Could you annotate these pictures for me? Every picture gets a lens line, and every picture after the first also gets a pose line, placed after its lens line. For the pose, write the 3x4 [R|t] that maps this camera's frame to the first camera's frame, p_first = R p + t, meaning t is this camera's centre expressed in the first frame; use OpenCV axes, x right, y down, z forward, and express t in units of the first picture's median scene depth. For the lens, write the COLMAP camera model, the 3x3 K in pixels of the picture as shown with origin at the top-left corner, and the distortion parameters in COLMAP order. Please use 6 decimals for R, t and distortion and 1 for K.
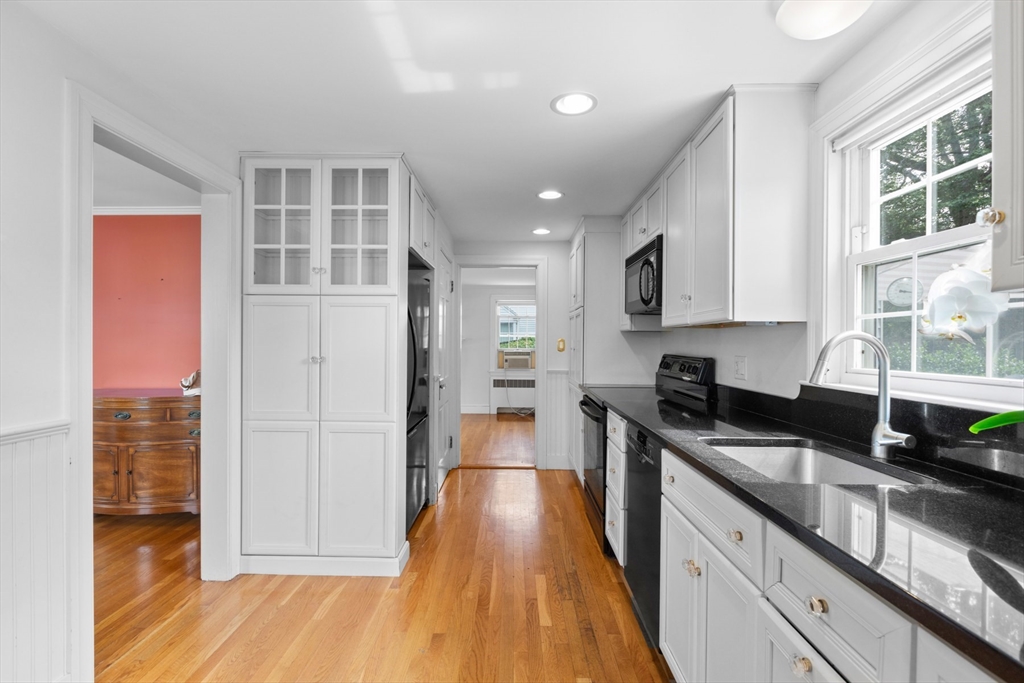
lens RADIAL K [[470.5, 0, 510.3], [0, 470.5, 347.0], [0, 0, 1]] dist [0.000549, 0.000165]
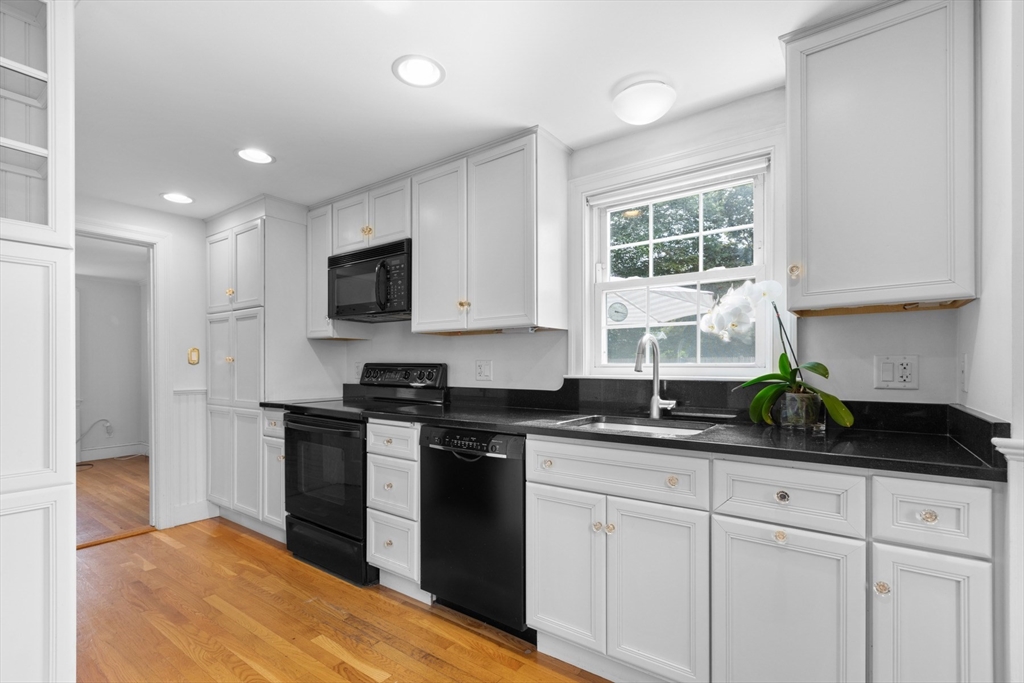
lens RADIAL K [[475.1, 0, 511.4], [0, 475.1, 366.6], [0, 0, 1]] dist [-0.000999, 0.000002]
pose [[0.584411, -0.012491, 0.811361, -0.461829], [0.013575, 0.999892, 0.005615, 0.033461], [-0.811344, 0.007733, 0.584518, 0.311428]]
